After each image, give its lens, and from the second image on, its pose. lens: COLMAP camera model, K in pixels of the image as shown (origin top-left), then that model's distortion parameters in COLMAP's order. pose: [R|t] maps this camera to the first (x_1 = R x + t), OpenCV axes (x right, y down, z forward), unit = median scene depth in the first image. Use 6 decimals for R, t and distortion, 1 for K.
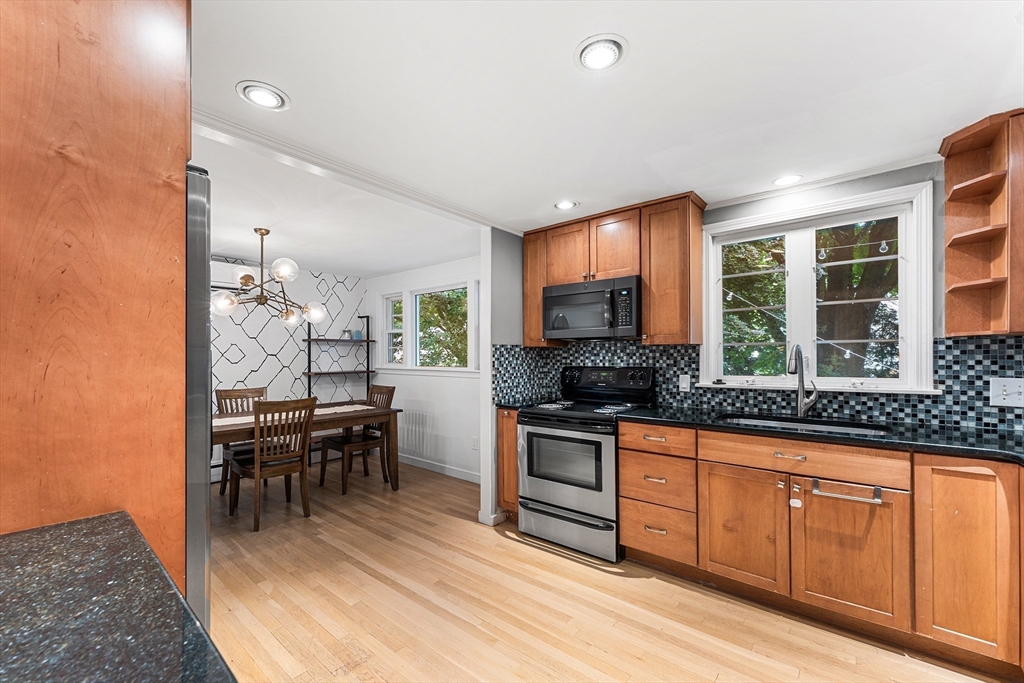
lens RADIAL K [[415.2, 0, 516.9], [0, 415.2, 353.7], [0, 0, 1]] dist [-0.001165, 0.000111]
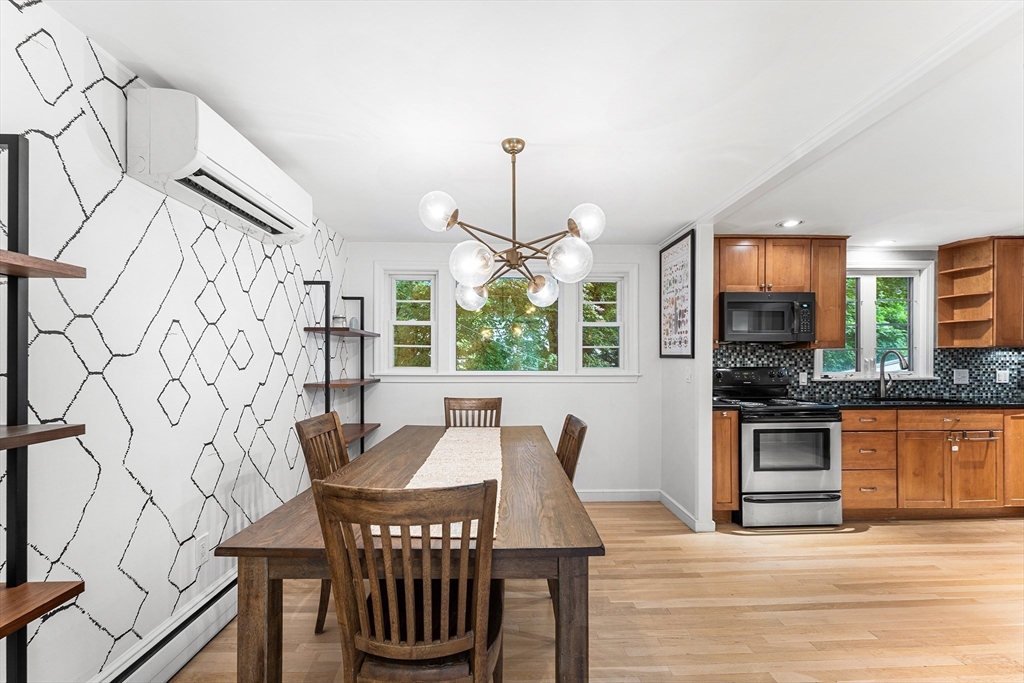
lens RADIAL K [[415.2, 0, 514.8], [0, 415.2, 358.4], [0, 0, 1]] dist [-0.001165, 0.000111]
pose [[0.751796, 0.006384, 0.659365, -1.207854], [-0.004919, 0.999980, -0.004074, 0.017842], [-0.659378, -0.000181, 0.751812, 0.658210]]
